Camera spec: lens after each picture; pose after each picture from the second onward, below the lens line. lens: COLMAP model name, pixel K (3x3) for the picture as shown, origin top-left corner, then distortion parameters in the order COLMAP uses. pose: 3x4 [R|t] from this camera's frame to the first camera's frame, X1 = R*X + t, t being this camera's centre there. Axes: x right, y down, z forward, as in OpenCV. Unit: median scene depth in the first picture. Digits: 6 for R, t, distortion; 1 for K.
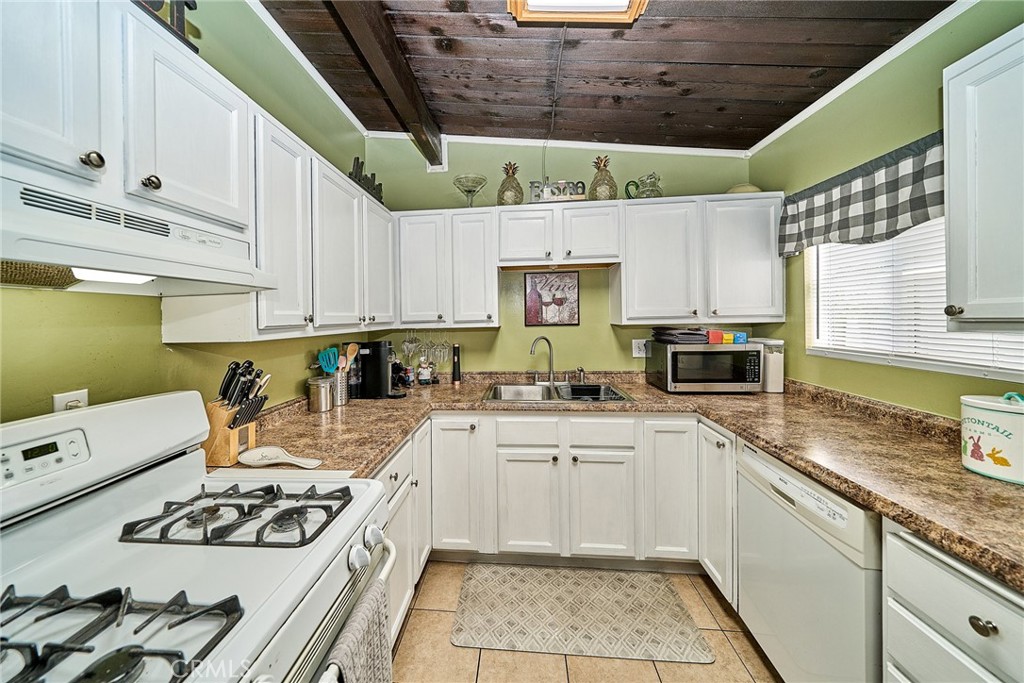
lens RADIAL K [[354.4, 0, 498.2], [0, 354.4, 310.5], [0, 0, 1]] dist [-0.011386, -0.000126]
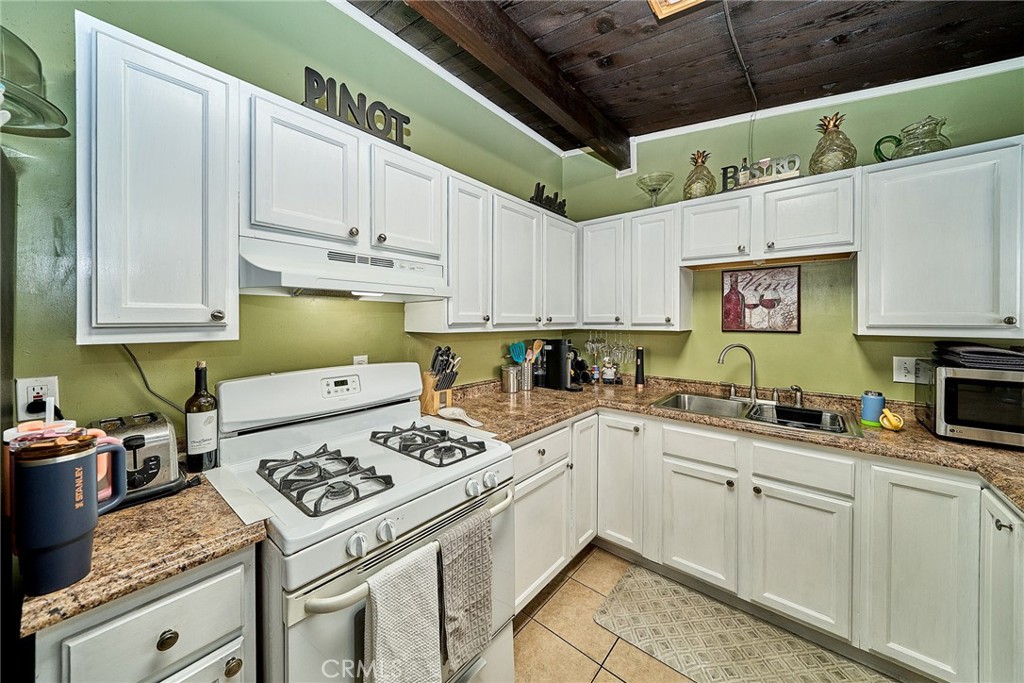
lens RADIAL K [[354.4, 0, 510.0], [0, 354.4, 313.4], [0, 0, 1]] dist [-0.011386, -0.000126]
pose [[0.820817, 0.013059, -0.571042, 0.205855], [-0.010077, 0.999914, 0.008383, -0.004727], [0.571102, -0.001126, 0.820878, -0.031140]]
